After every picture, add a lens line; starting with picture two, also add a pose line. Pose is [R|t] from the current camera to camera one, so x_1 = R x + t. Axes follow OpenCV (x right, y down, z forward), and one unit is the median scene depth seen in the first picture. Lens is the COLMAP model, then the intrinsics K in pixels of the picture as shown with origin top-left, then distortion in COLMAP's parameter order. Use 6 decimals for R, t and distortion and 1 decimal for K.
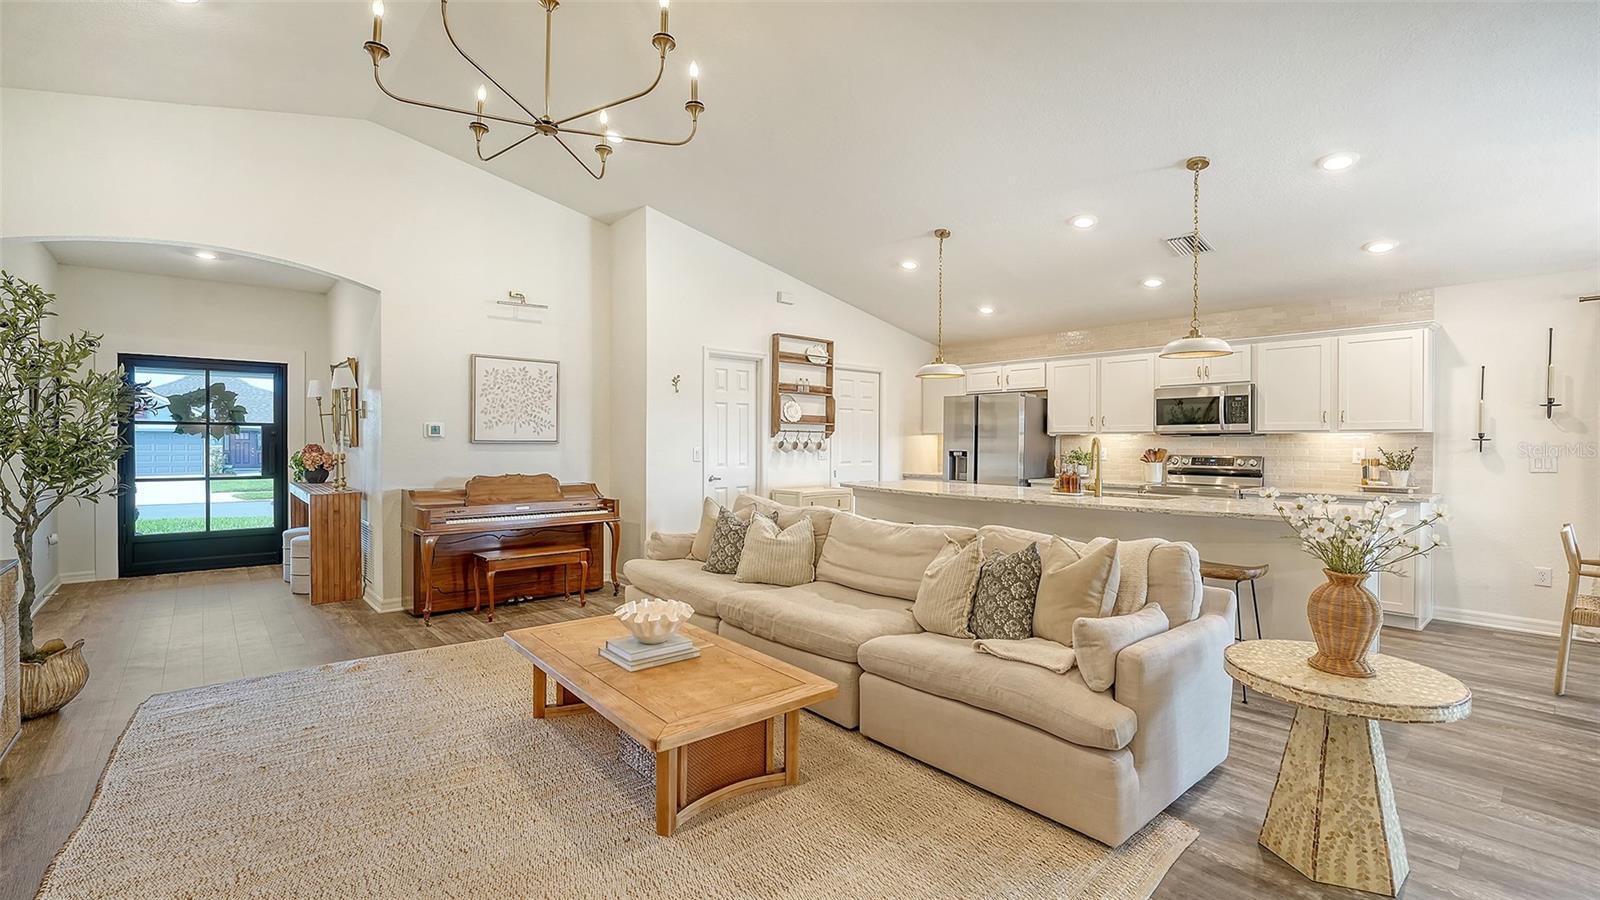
lens RADIAL K [[705.2, 0, 792.6], [0, 705.2, 445.3], [0, 0, 1]] dist [-0.002335, -0.000581]
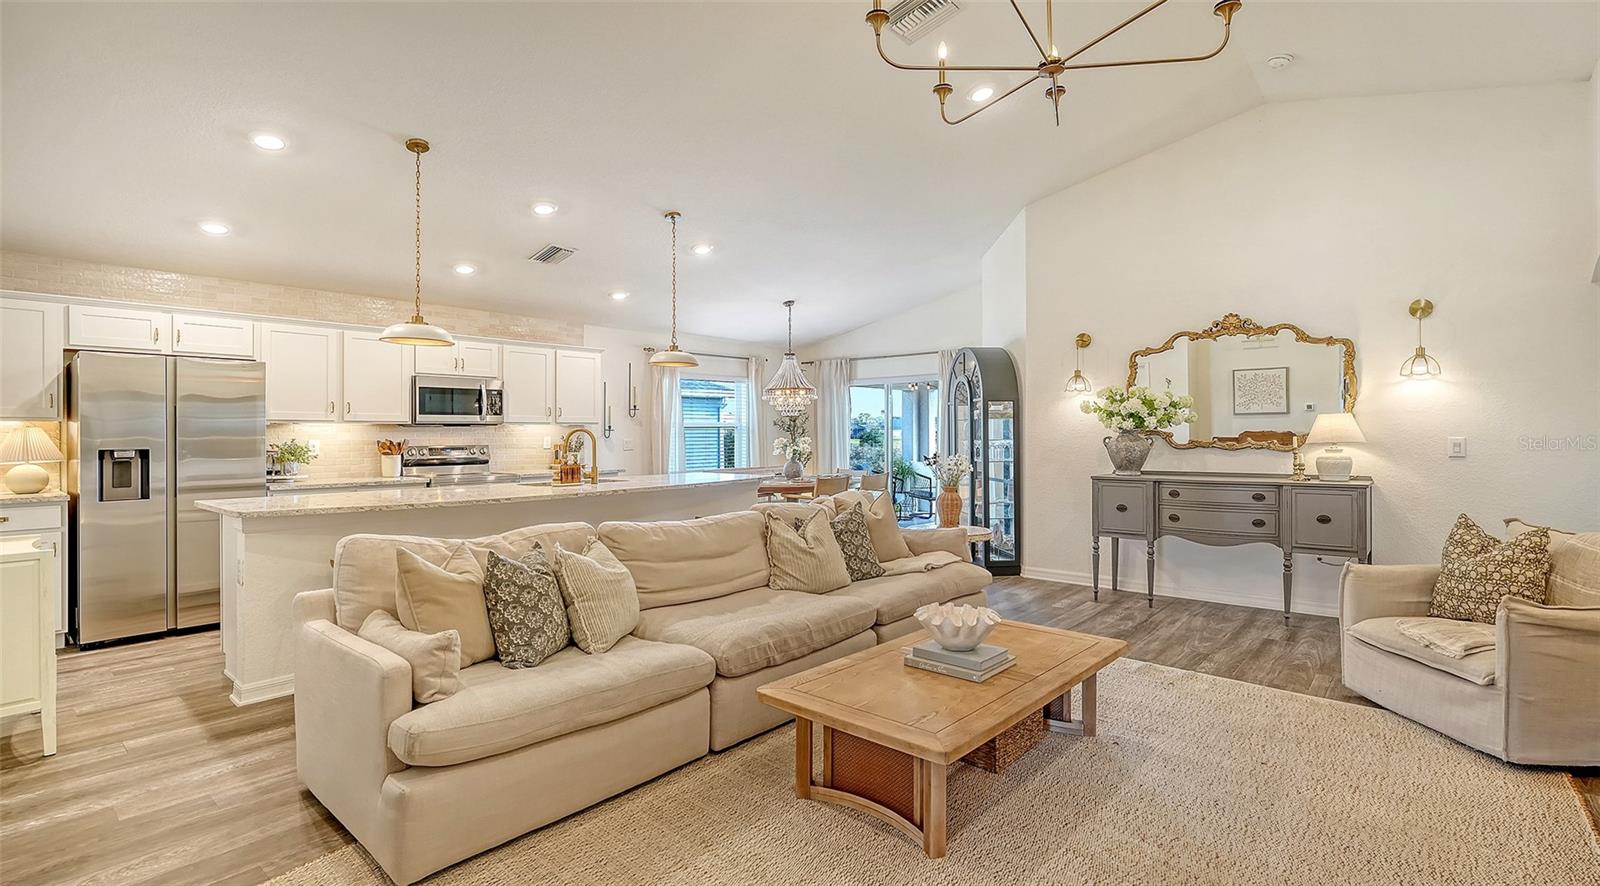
lens RADIAL K [[728.8, 0, 821.4], [0, 728.8, 436.0], [0, 0, 1]] dist [-0.004941, 0.002588]
pose [[-0.166789, -0.007887, 0.985961, -0.534758], [0.008796, 0.999916, 0.009486, -0.004629], [-0.985953, 0.010254, -0.166705, 0.646157]]
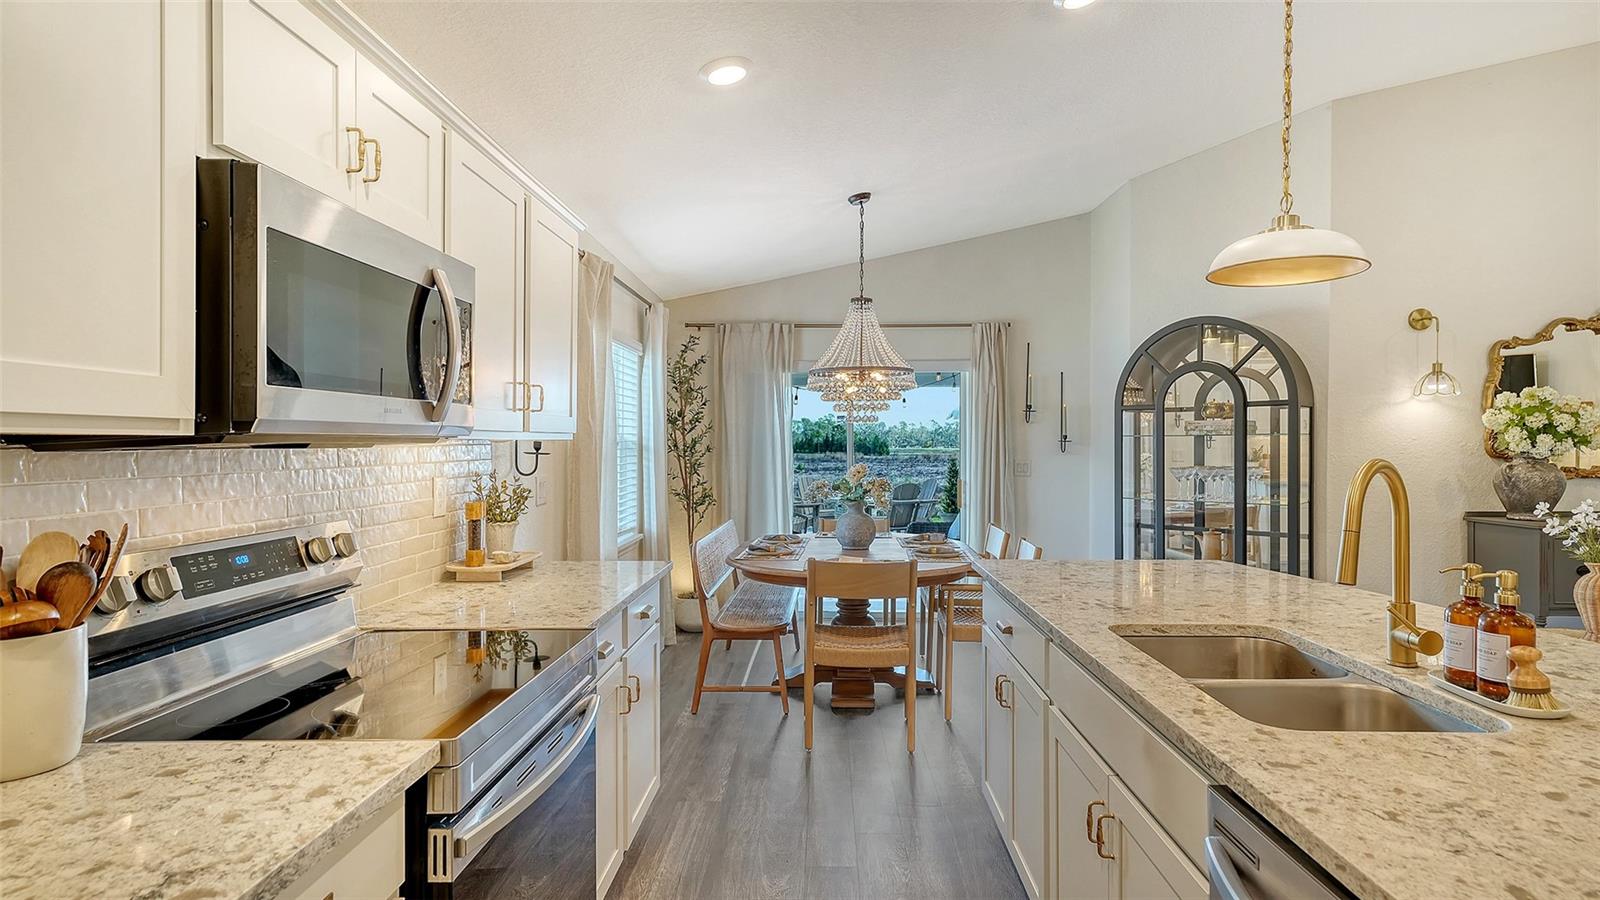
lens RADIAL K [[835.6, 0, 803.2], [0, 835.6, 446.1], [0, 0, 1]] dist [-0.041158, -0.001446]
pose [[-0.726276, -0.005915, 0.687377, 0.301693], [0.000814, 0.999955, 0.009464, -0.015816], [-0.687402, 0.007433, -0.726239, 1.071748]]
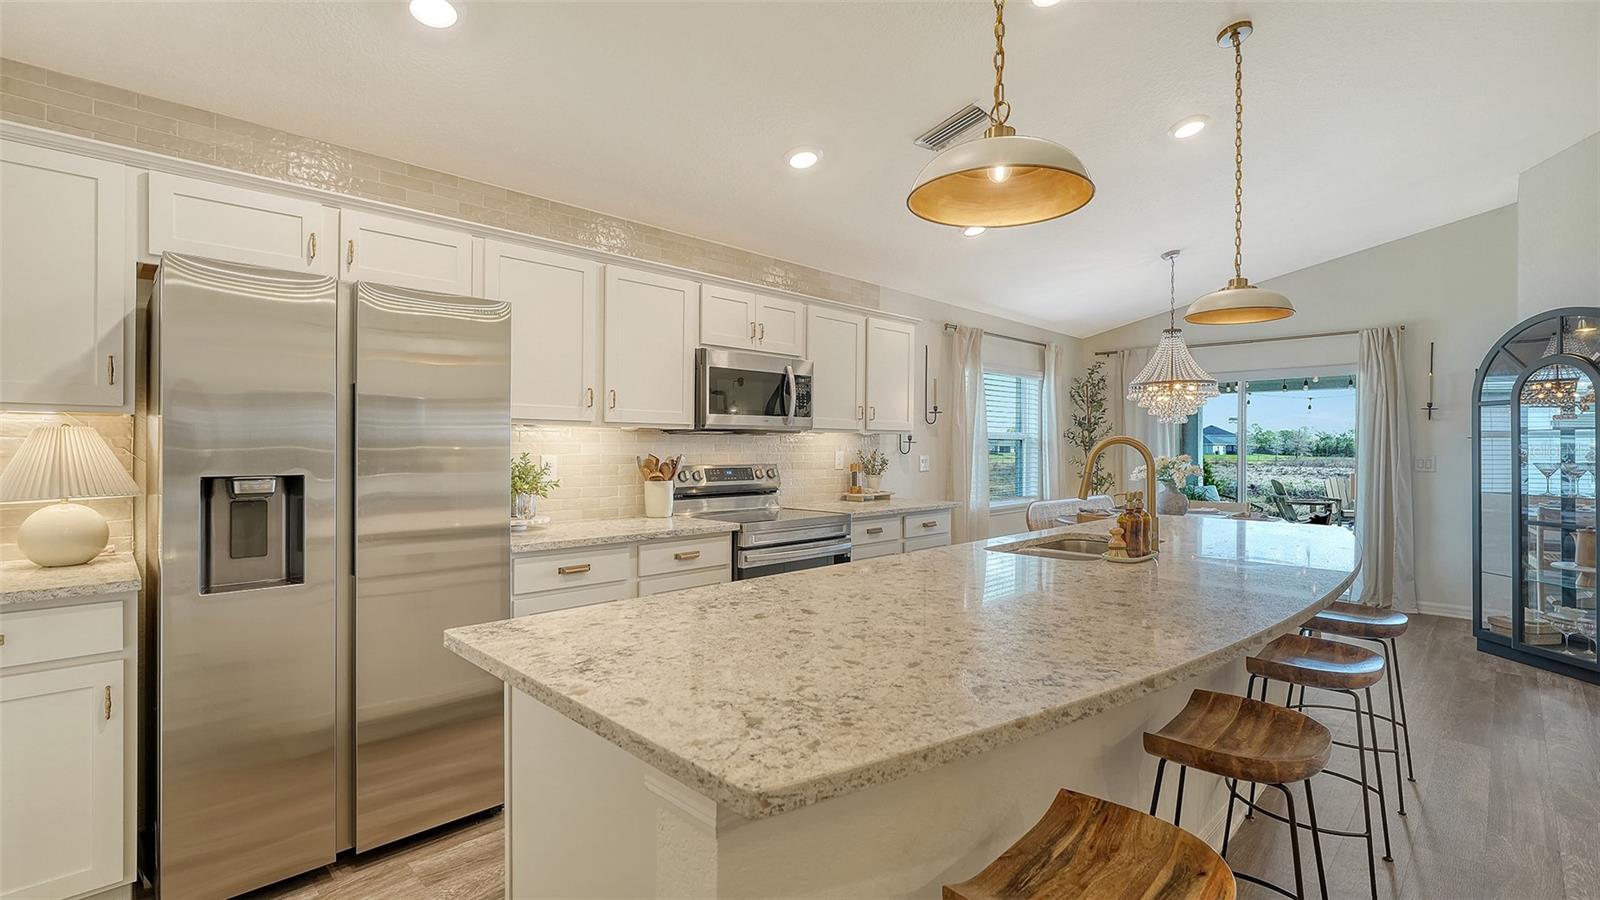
lens RADIAL K [[728.8, 0, 825.6], [0, 728.8, 452.3], [0, 0, 1]] dist [-0.004941, 0.002588]
pose [[-0.083831, -0.012460, 0.996402, -0.061085], [0.000176, 0.999922, 0.012519, -0.005202], [-0.996480, 0.001225, -0.083822, 0.975575]]
